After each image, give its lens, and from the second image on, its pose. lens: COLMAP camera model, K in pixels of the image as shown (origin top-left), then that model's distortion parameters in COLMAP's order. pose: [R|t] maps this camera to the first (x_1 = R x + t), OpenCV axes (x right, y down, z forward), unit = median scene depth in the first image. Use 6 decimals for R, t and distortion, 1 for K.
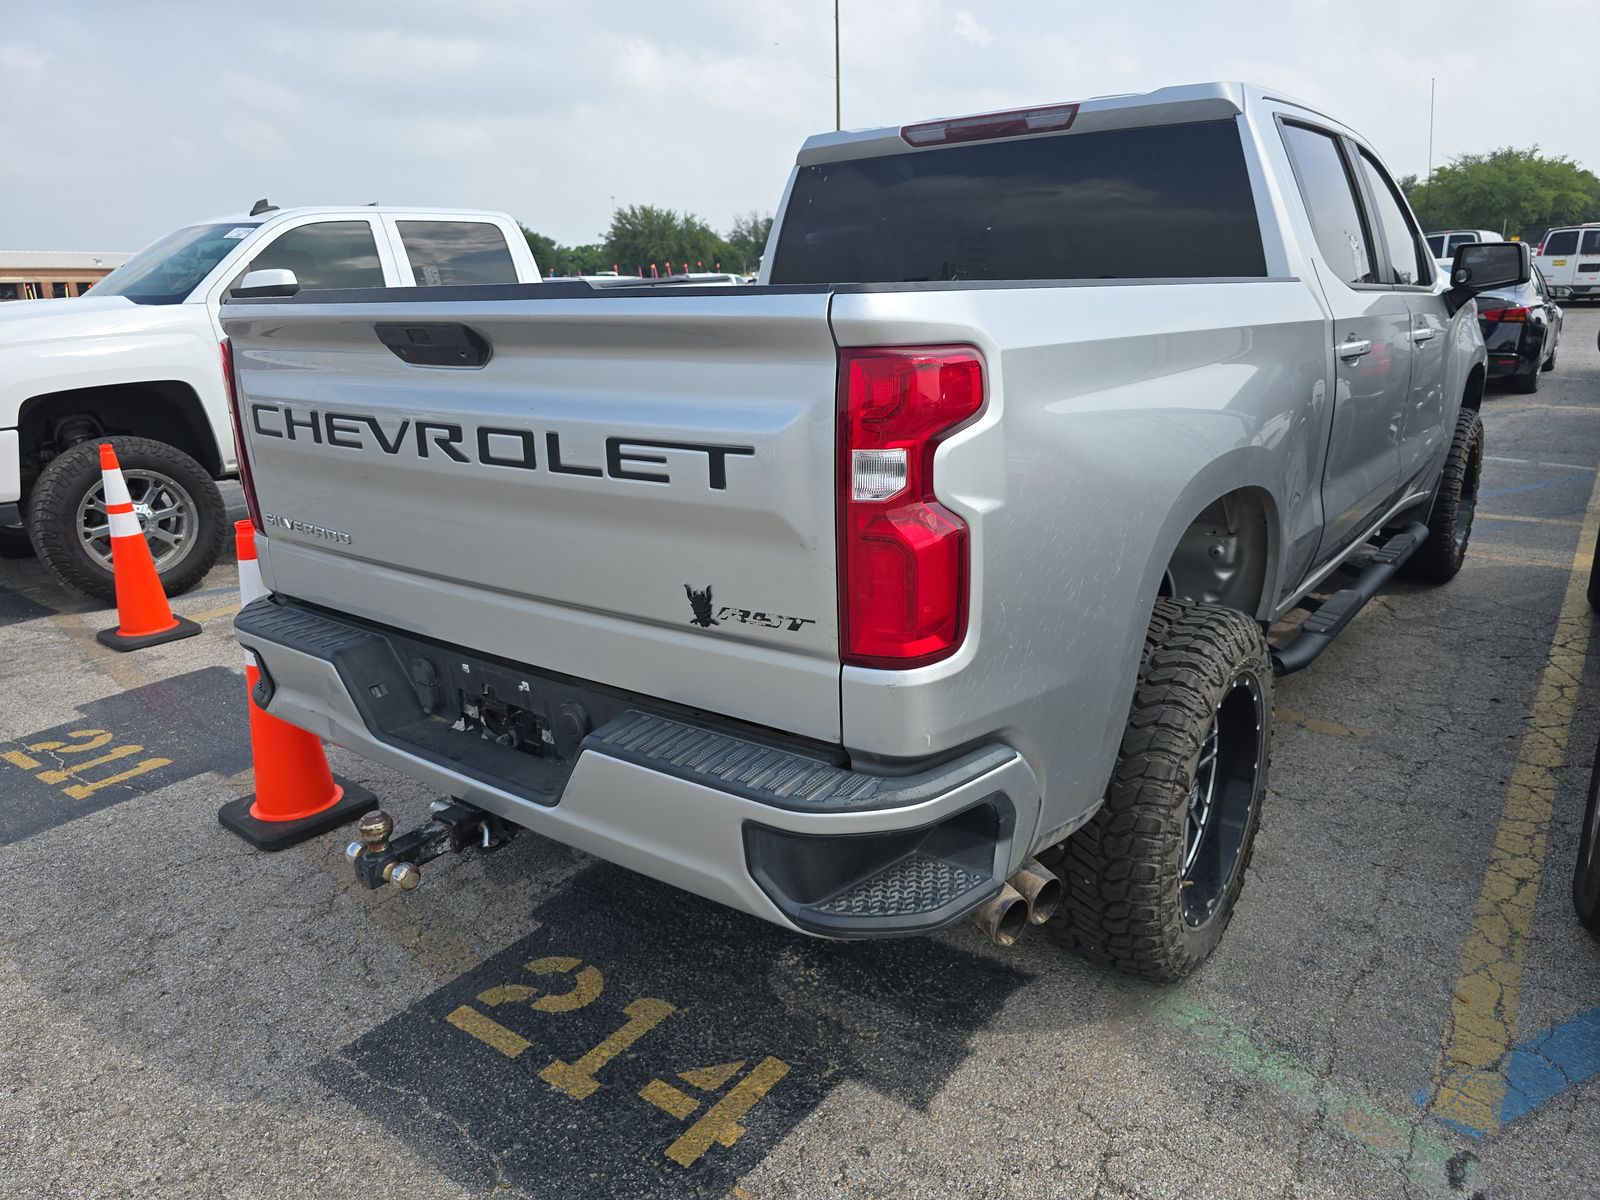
lens RADIAL K [[1091.9, 0, 807.6], [0, 1091.9, 599.3], [0, 0, 1]] dist [0.068733, -0.073869]
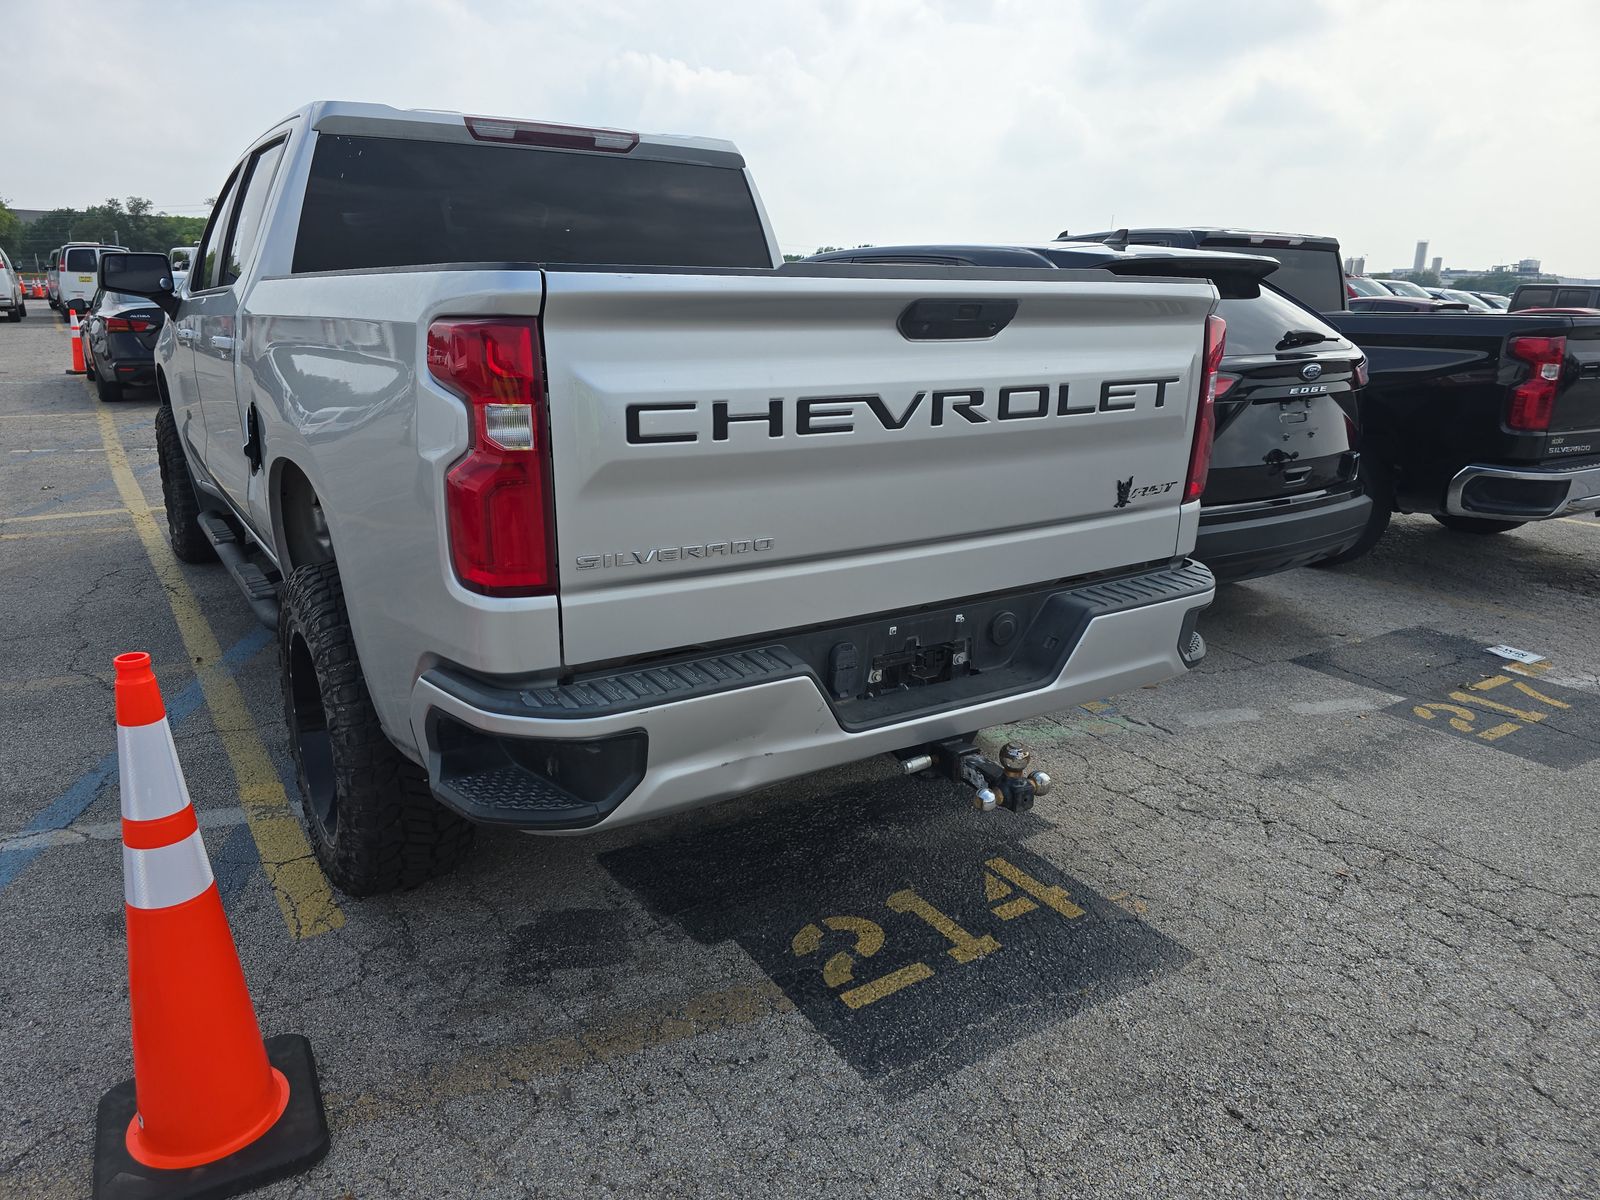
lens RADIAL K [[1075.7, 0, 800.0], [0, 1075.7, 600.0], [0, 0, 1]] dist [0.072781, -0.061967]
pose [[0.335846, -0.228871, 0.913688, -1.322302], [0.240386, 0.958735, 0.151795, -0.149075], [-0.910726, 0.168658, 0.377005, 0.712177]]
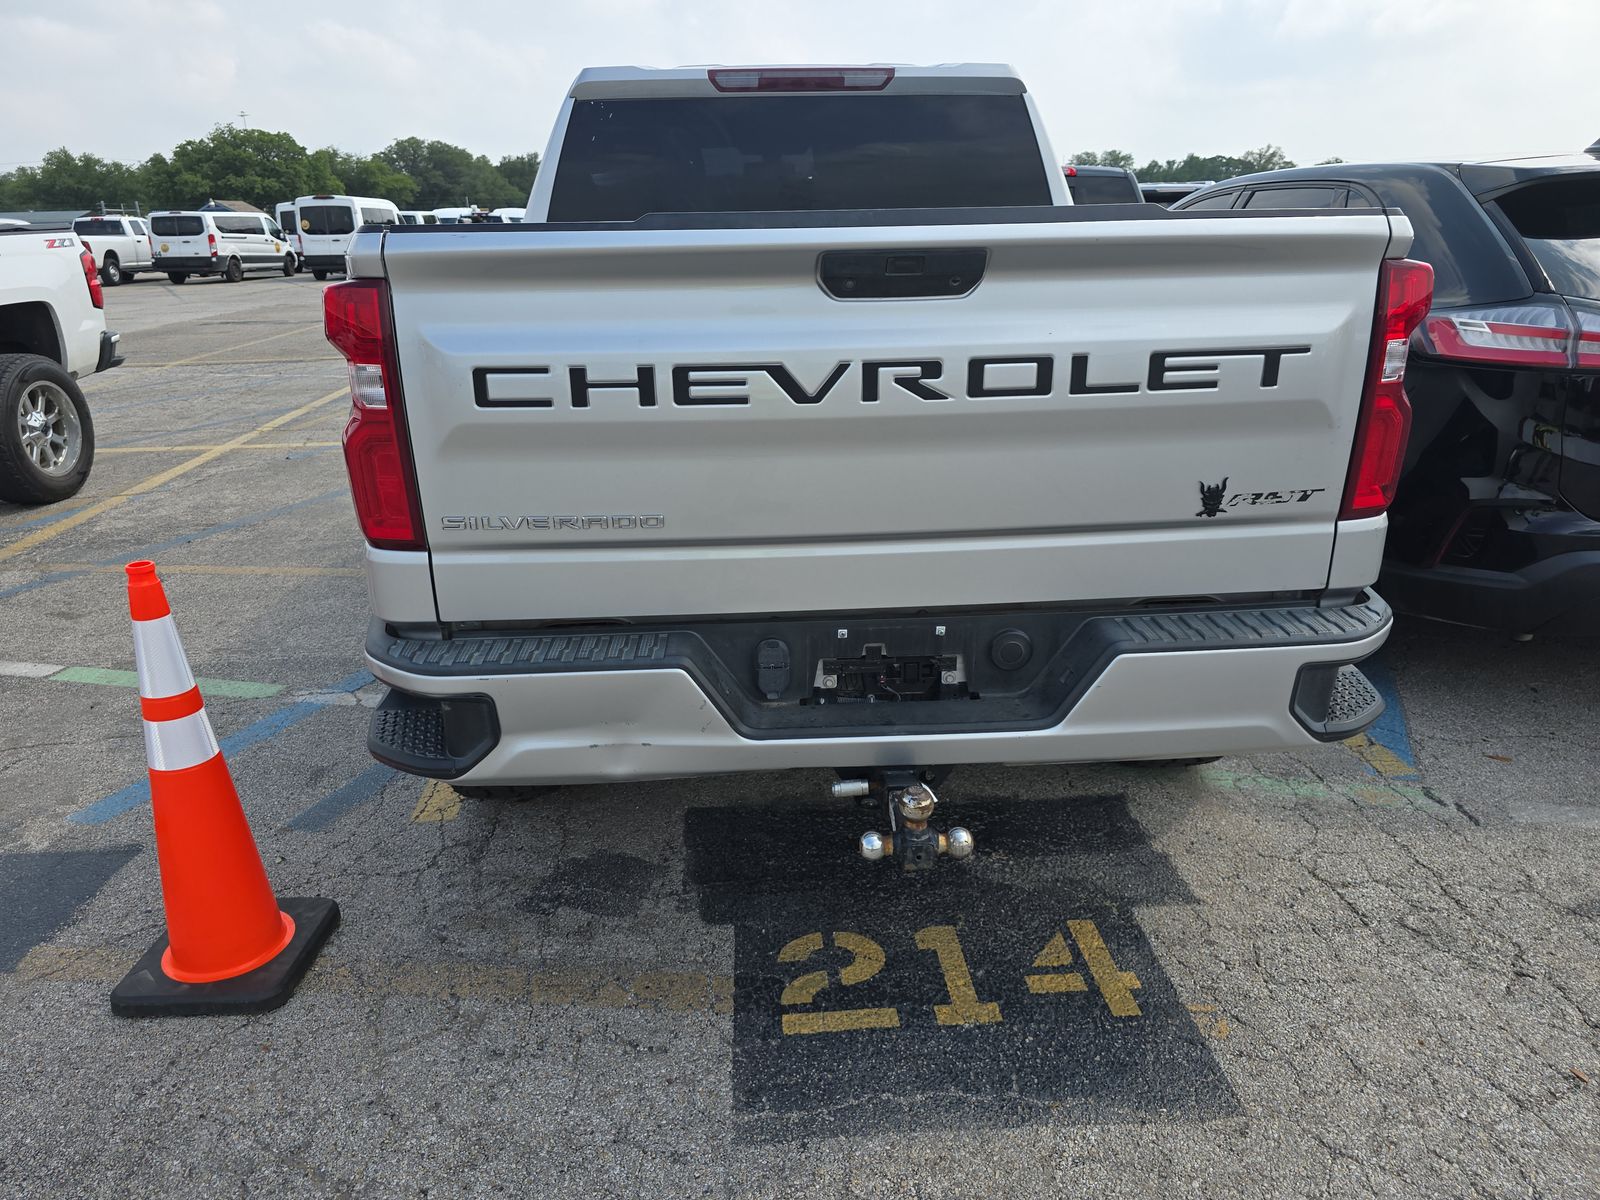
lens RADIAL K [[1079.9, 0, 800.0], [0, 1079.9, 600.0], [0, 0, 1]] dist [0.057633, -0.049100]
pose [[0.753697, -0.197161, 0.626952, -0.933056], [0.178090, 0.979520, 0.093941, -0.058921], [-0.632633, 0.040851, 0.773374, 0.332157]]
